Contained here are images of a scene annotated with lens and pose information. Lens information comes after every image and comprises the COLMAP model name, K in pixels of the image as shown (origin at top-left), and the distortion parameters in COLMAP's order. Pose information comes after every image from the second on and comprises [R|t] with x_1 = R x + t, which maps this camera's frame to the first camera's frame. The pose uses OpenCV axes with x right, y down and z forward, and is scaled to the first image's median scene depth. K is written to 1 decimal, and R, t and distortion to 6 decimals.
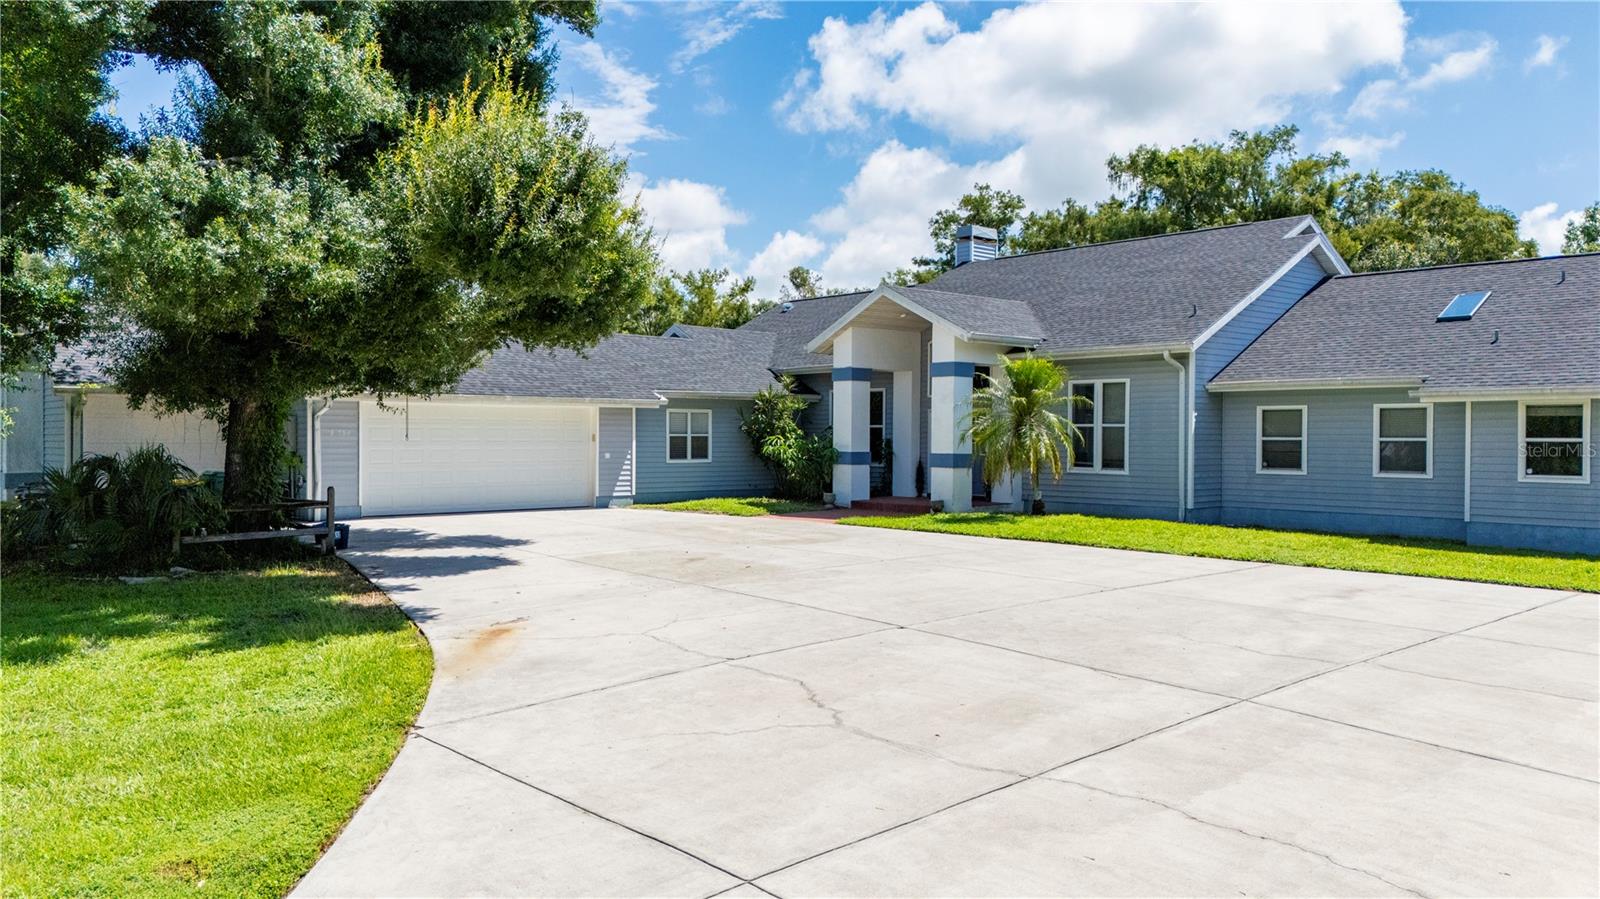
lens RADIAL K [[1165.4, 0, 792.3], [0, 1165.4, 456.8], [0, 0, 1]] dist [0.049436, -0.049214]
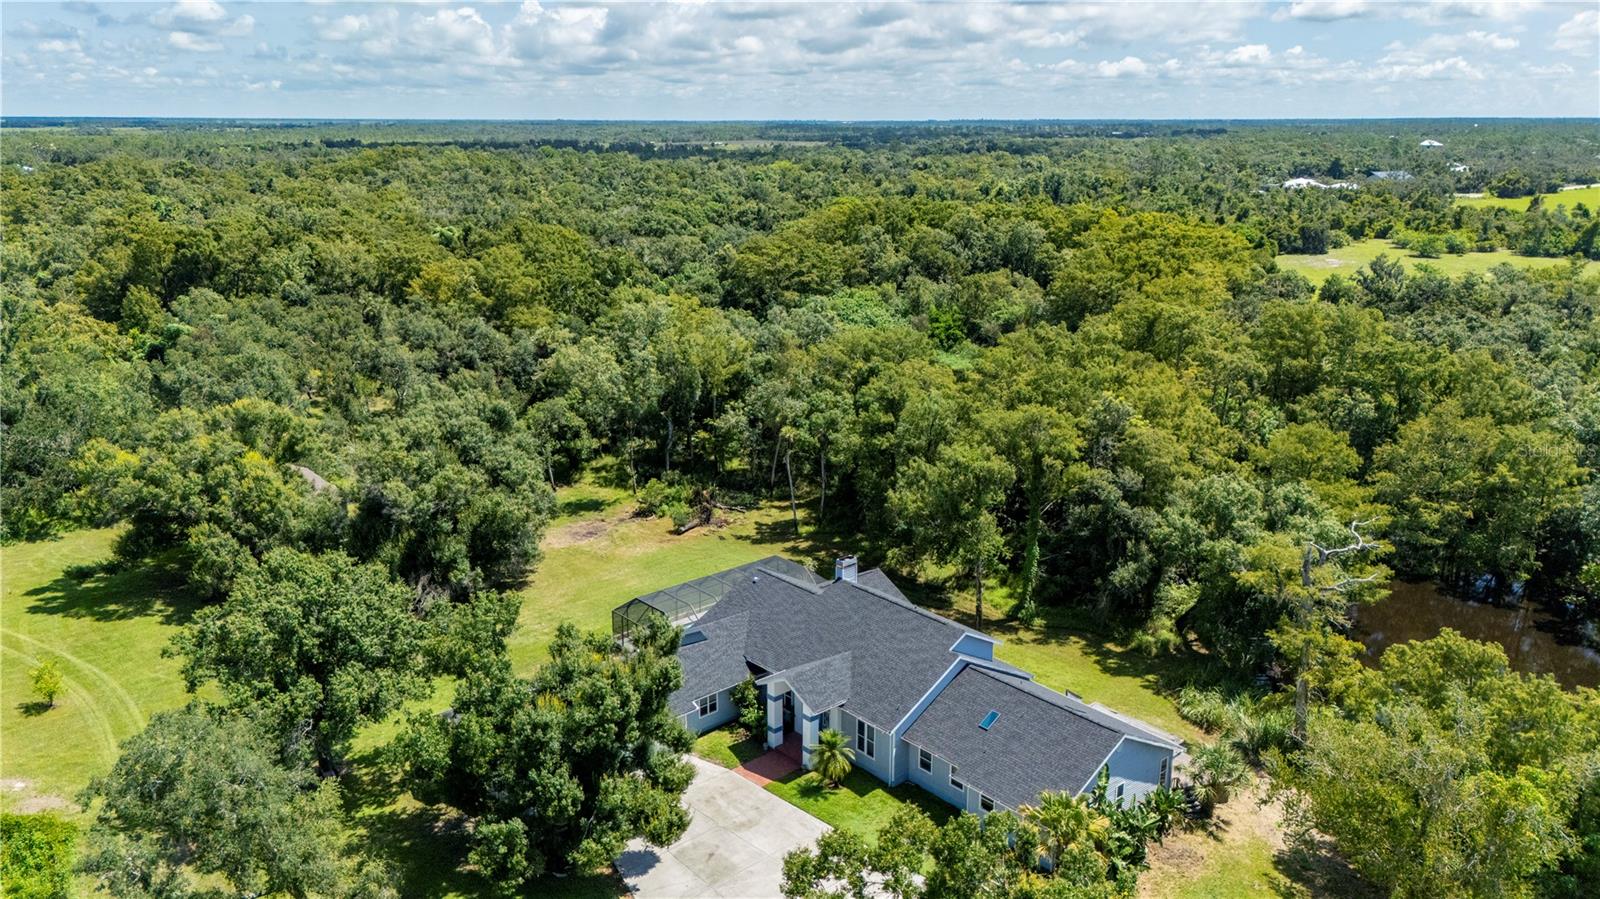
lens RADIAL K [[1165.4, 0, 799.3], [0, 1165.4, 443.0], [0, 0, 1]] dist [0.049436, -0.049214]
pose [[0.999879, -0.001907, -0.015468, 0.143012], [0.005669, 0.968988, 0.247044, -1.200969], [0.014517, -0.247102, 0.968881, -1.246443]]
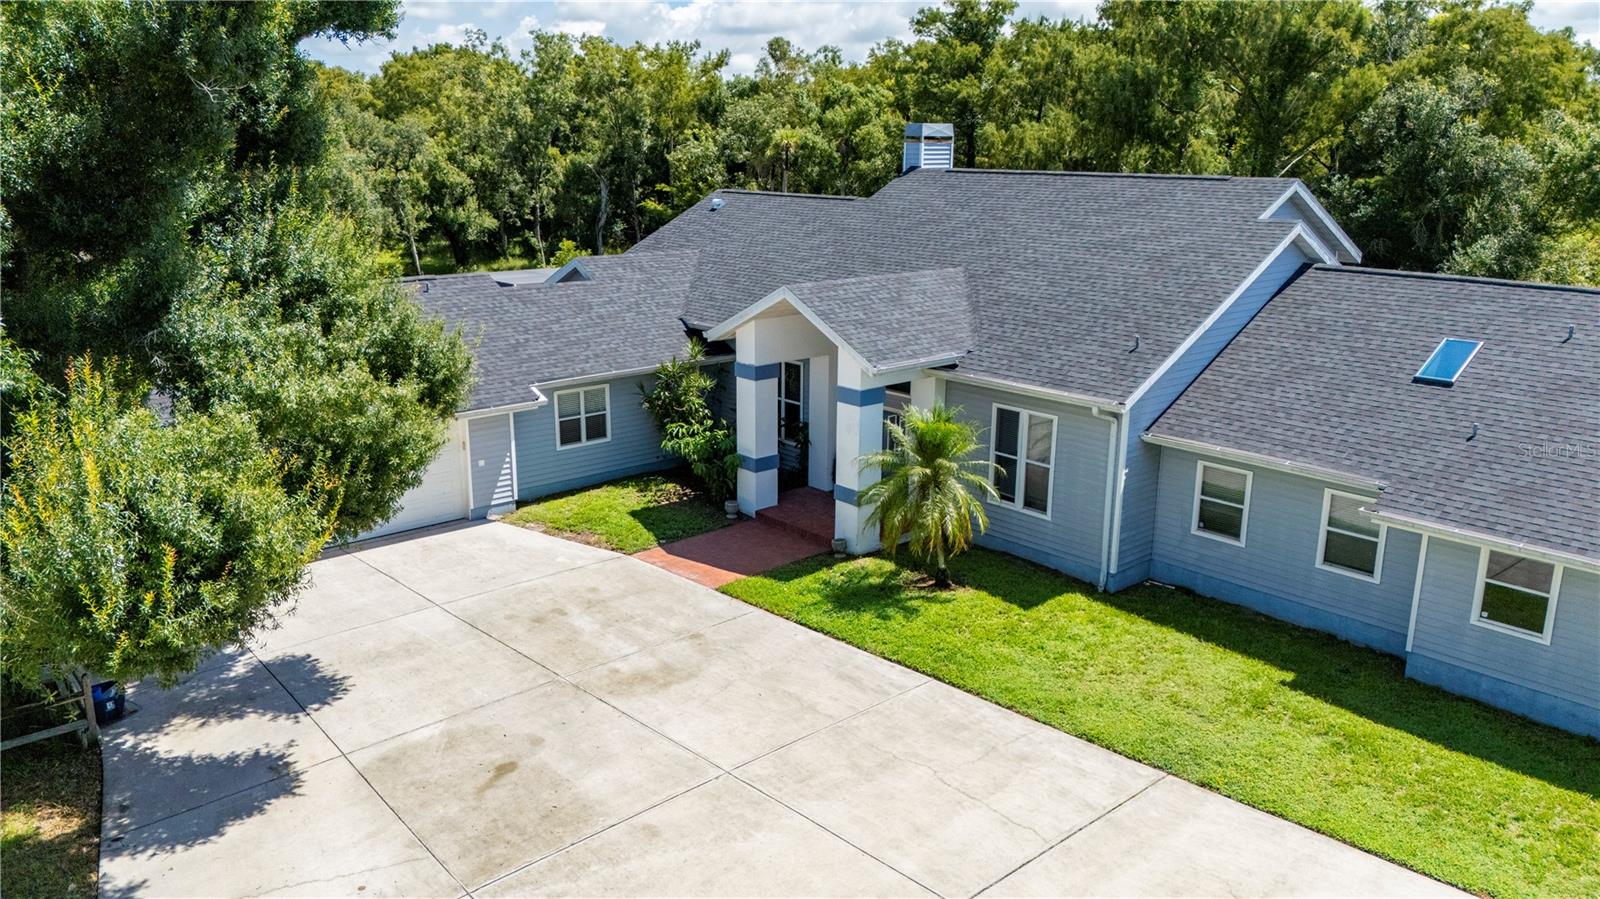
lens RADIAL K [[1165.4, 0, 799.3], [0, 1165.4, 447.2], [0, 0, 1]] dist [0.049436, -0.049214]
pose [[0.999964, 0.004021, -0.007460, 0.091691], [-0.002086, 0.969951, 0.243291, -0.230963], [0.008214, -0.243267, 0.969925, 0.132932]]
